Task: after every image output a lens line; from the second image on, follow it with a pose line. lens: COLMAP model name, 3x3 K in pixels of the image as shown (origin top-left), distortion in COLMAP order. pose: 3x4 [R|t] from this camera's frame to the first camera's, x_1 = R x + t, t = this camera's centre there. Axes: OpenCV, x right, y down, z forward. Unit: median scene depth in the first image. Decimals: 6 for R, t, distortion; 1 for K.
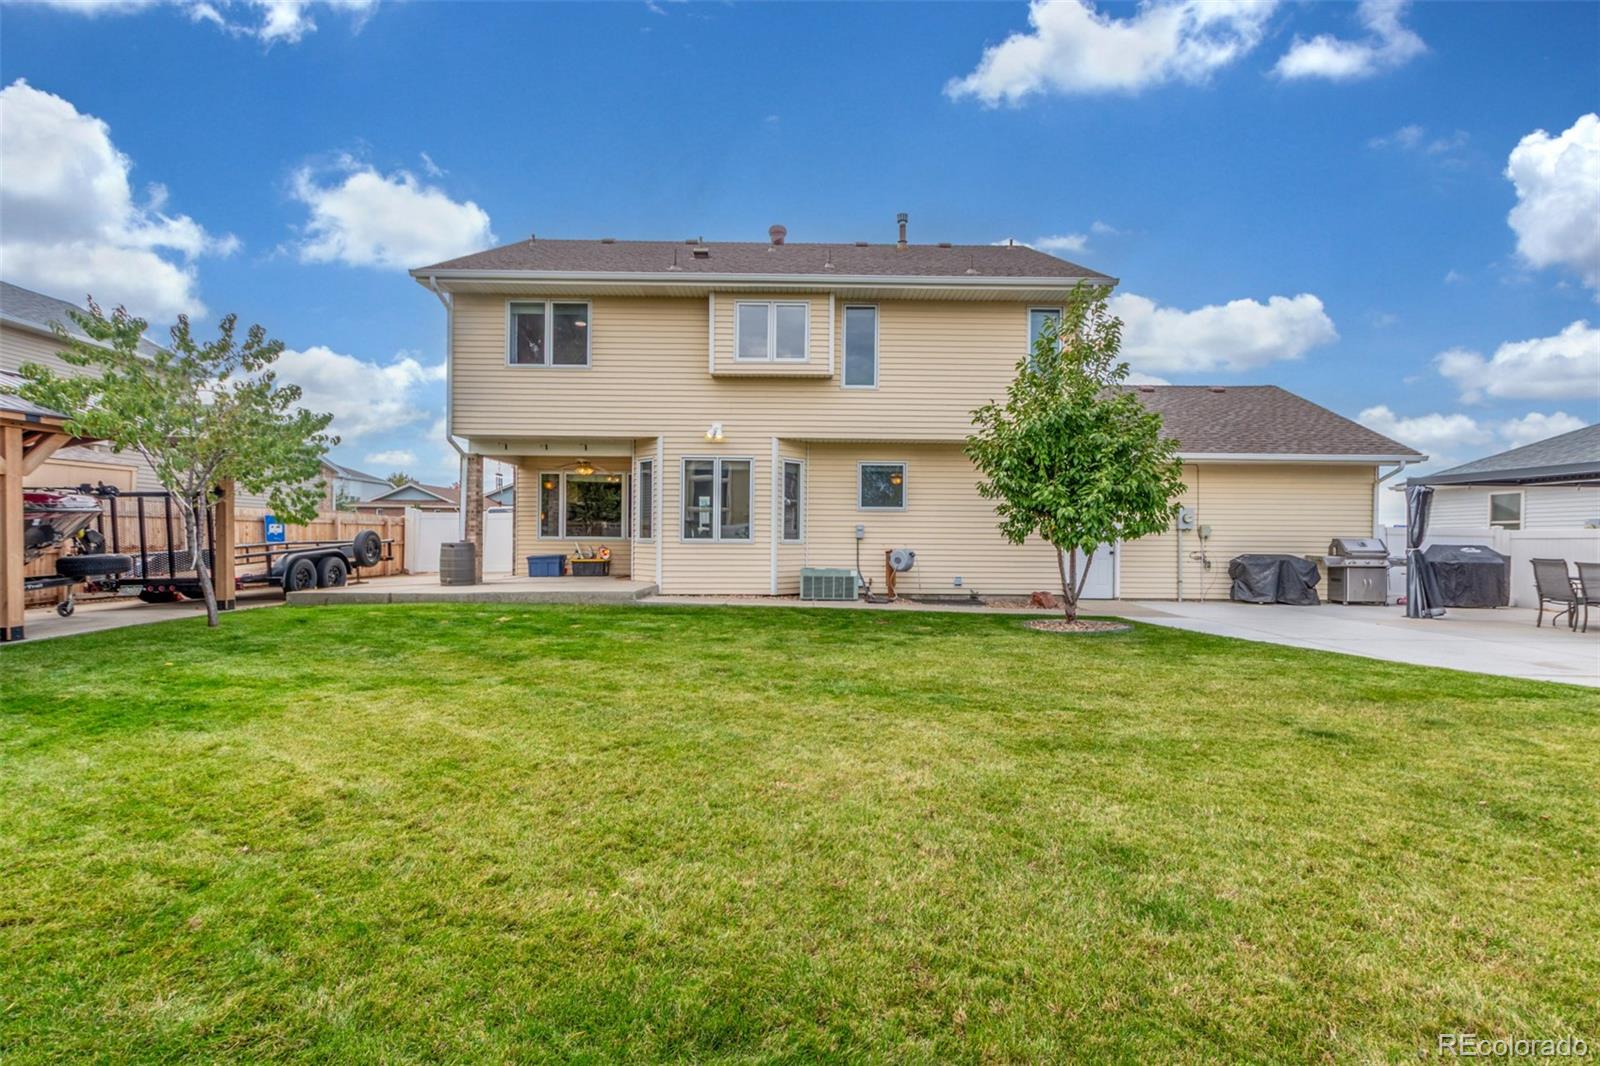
lens RADIAL K [[747.2, 0, 800.0], [0, 747.2, 533.0], [0, 0, 1]] dist [0.001646, 0.000036]
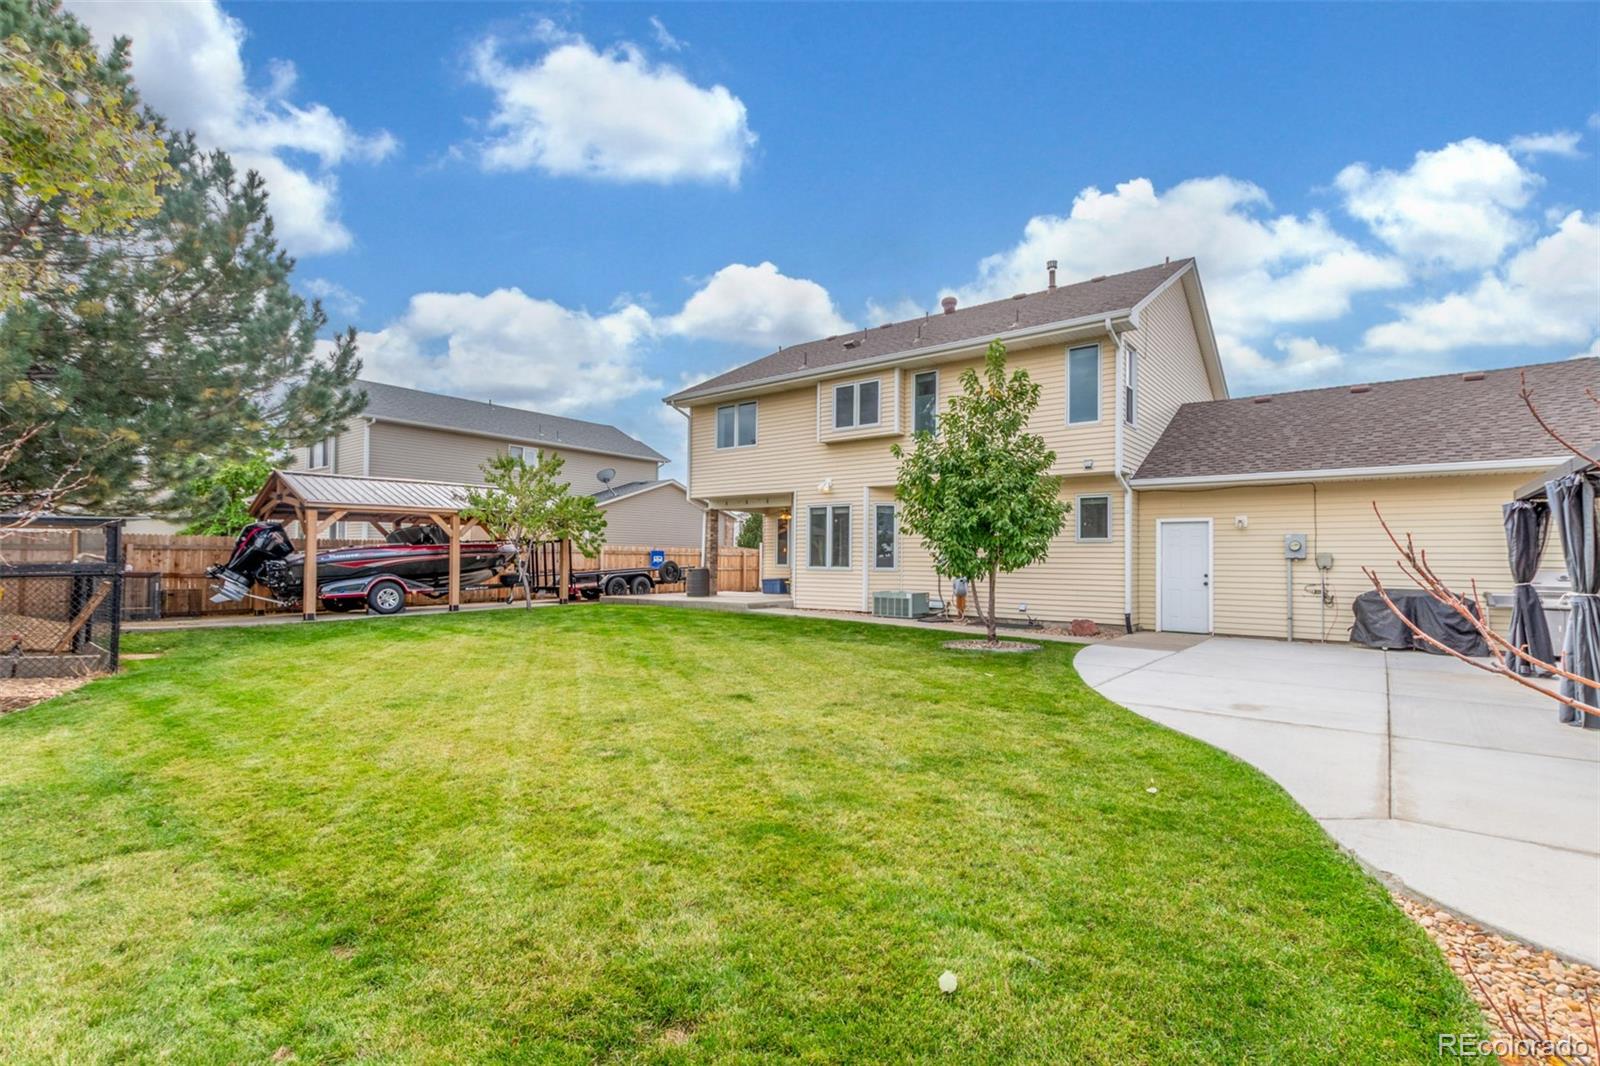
lens RADIAL K [[747.2, 0, 800.0], [0, 747.2, 533.0], [0, 0, 1]] dist [0.001646, 0.000036]
pose [[0.775022, -0.024227, -0.631470, 0.667932], [-0.000299, 0.999251, -0.038704, -0.000660], [0.631935, 0.030185, 0.774434, -0.044576]]
